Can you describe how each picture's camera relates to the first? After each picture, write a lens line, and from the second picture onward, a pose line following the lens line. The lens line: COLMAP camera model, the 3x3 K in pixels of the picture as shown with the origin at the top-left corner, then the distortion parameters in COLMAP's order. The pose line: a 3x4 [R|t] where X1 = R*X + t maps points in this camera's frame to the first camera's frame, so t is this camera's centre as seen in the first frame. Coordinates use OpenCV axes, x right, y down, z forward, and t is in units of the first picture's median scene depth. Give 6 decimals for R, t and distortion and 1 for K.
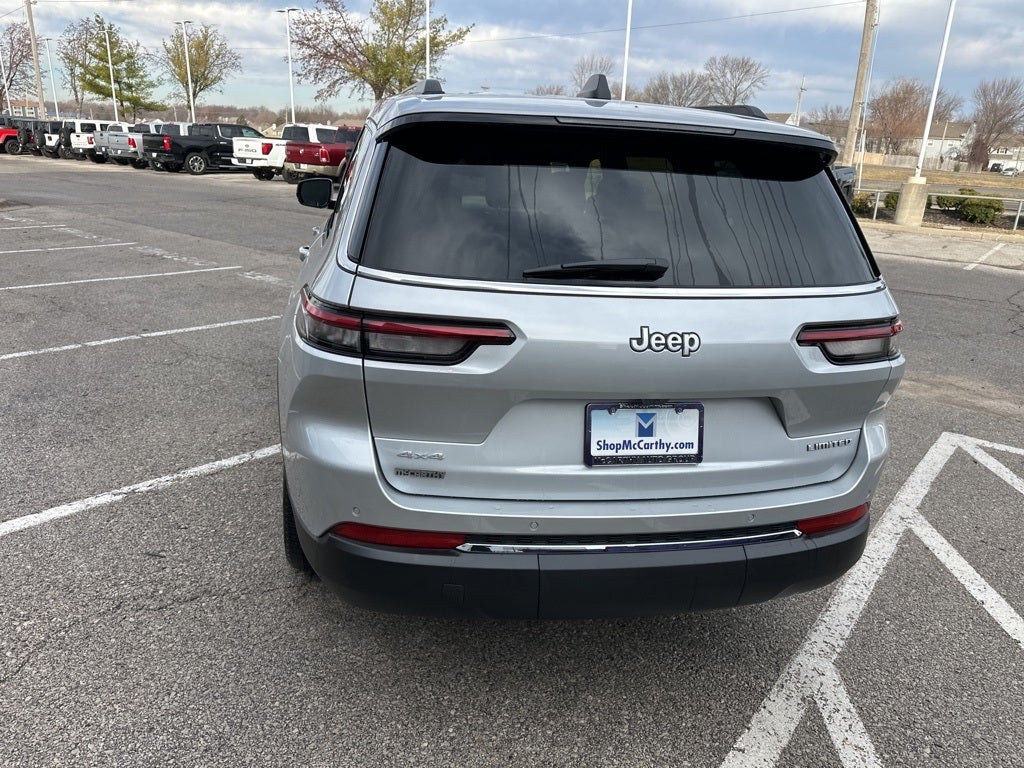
lens RADIAL K [[718.5, 0, 507.7], [0, 718.5, 377.8], [0, 0, 1]] dist [0.036194, -0.039956]
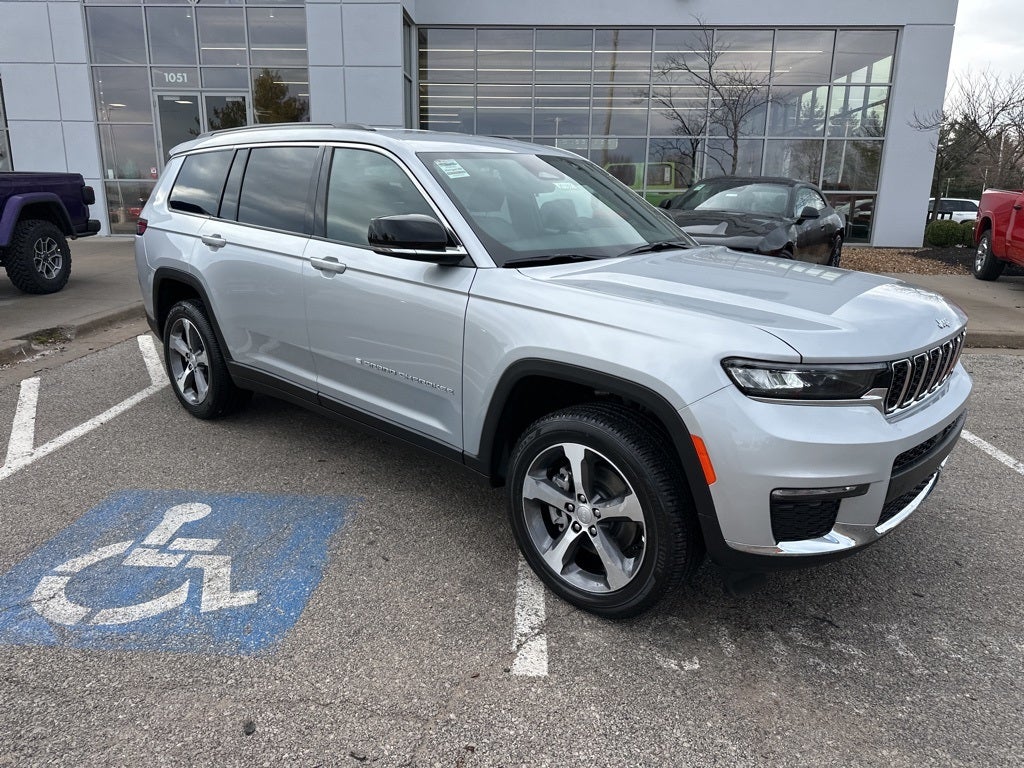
lens RADIAL K [[718.5, 0, 508.3], [0, 718.5, 392.3], [0, 0, 1]] dist [0.036194, -0.039956]
pose [[-0.807354, 0.095485, -0.582291, 0.592668], [-0.231989, 0.855989, 0.462022, -0.587604], [0.542551, 0.508101, -0.668934, 2.116148]]
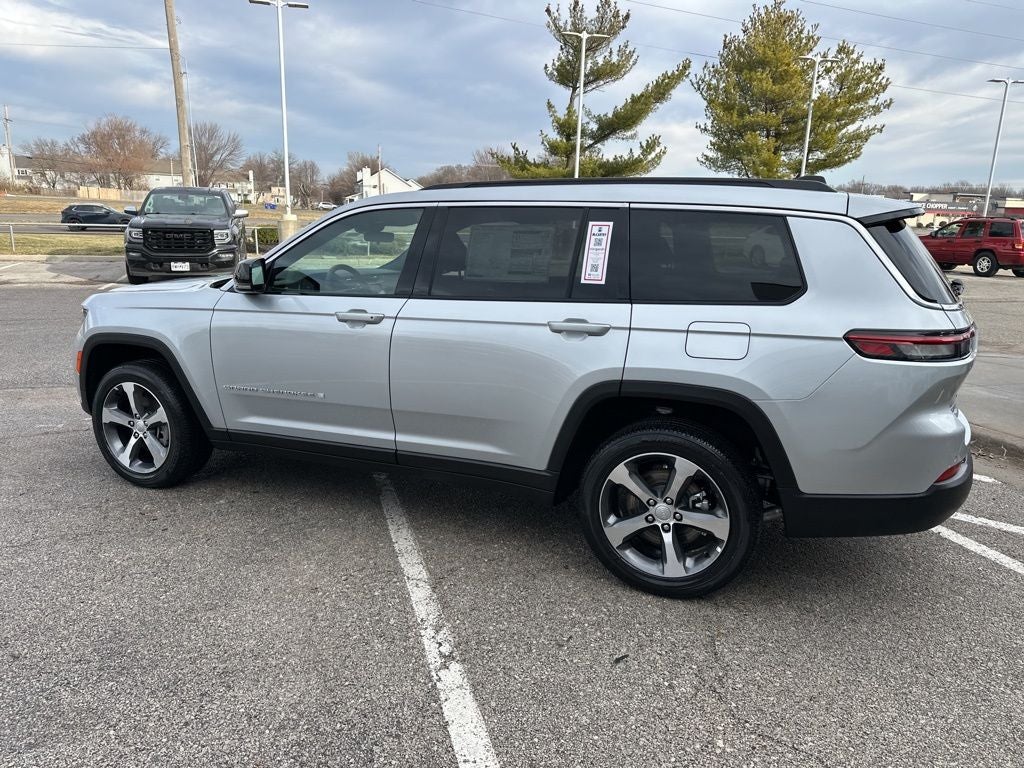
lens RADIAL K [[718.5, 0, 505.9], [0, 718.5, 375.8], [0, 0, 1]] dist [0.036194, -0.039956]
pose [[0.571646, -0.216325, 0.791470, -0.995410], [0.252707, 0.964146, 0.081001, -0.182542], [-0.780615, 0.153706, 0.605817, 0.391376]]
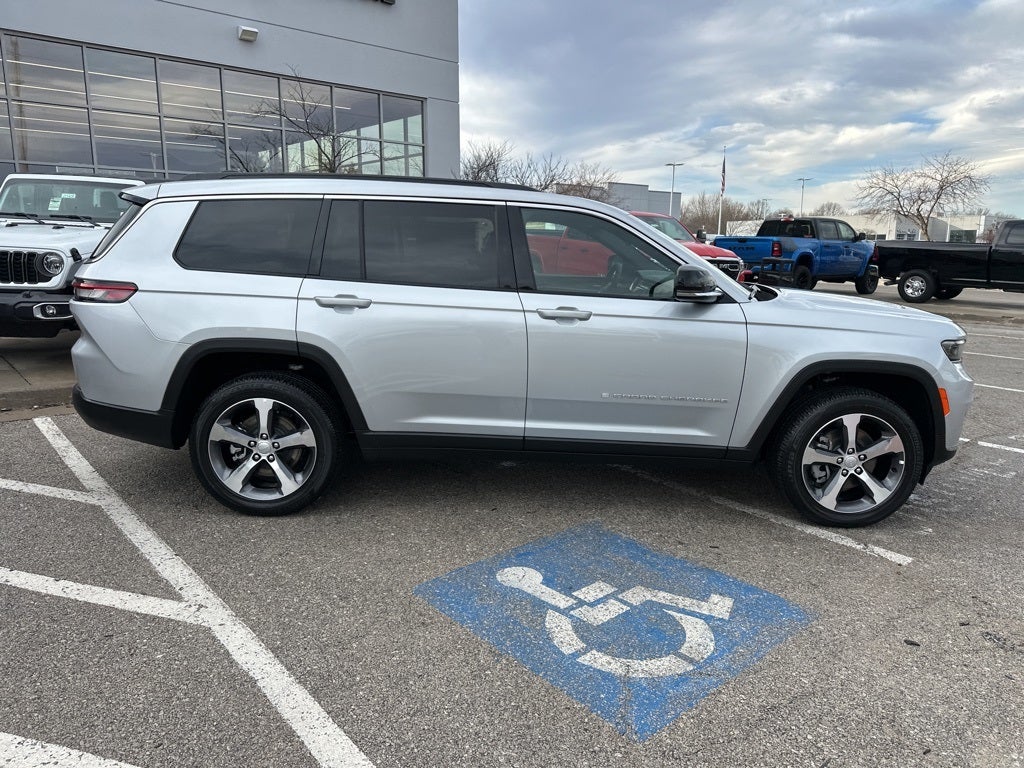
lens RADIAL K [[718.5, 0, 510.9], [0, 718.5, 382.8], [0, 0, 1]] dist [0.036194, -0.039956]
pose [[-0.170441, 0.142084, -0.975070, 1.253978], [-0.322162, 0.927131, 0.191413, -0.314194], [0.931215, 0.346756, -0.112247, 1.333382]]
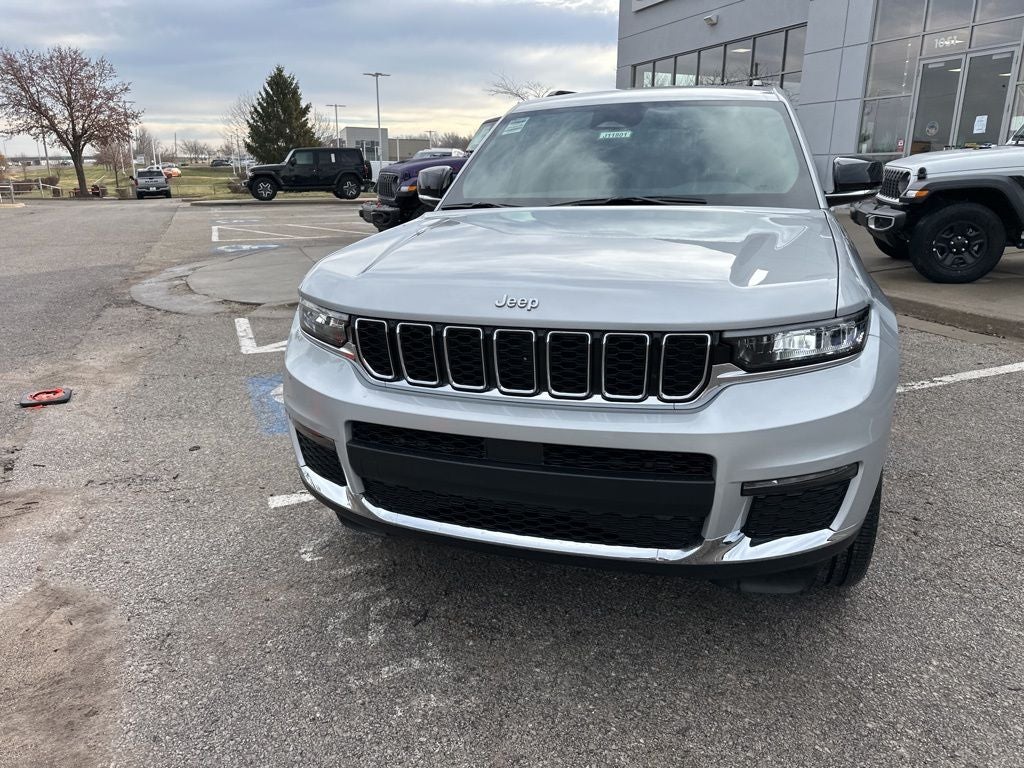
lens RADIAL K [[718.5, 0, 509.3], [0, 718.5, 382.3], [0, 0, 1]] dist [0.036194, -0.039956]
pose [[-0.874950, -0.180519, 0.449305, -0.412408], [0.110380, 0.829120, 0.548065, -0.649254], [-0.471464, 0.529124, -0.705514, 2.229628]]
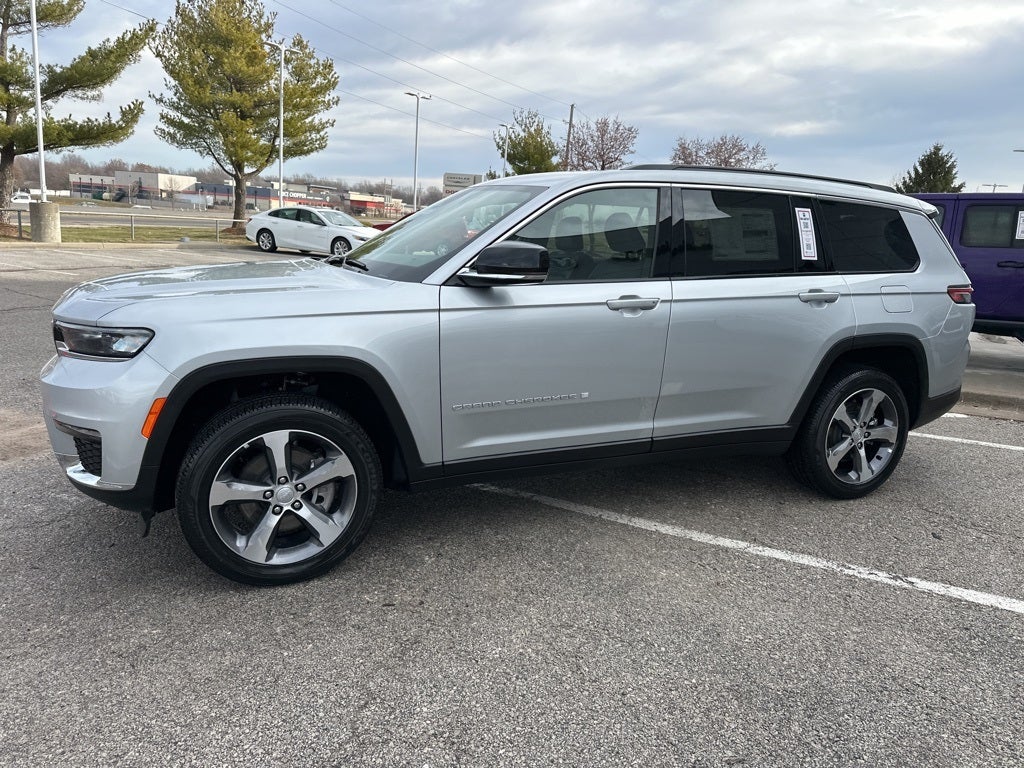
lens RADIAL K [[718.5, 0, 508.0], [0, 718.5, 382.8], [0, 0, 1]] dist [0.036194, -0.039956]
pose [[-0.203453, -0.270674, 0.940926, -1.177121], [0.229133, 0.921176, 0.314537, -0.469114], [-0.951895, 0.279591, -0.125396, 1.452683]]
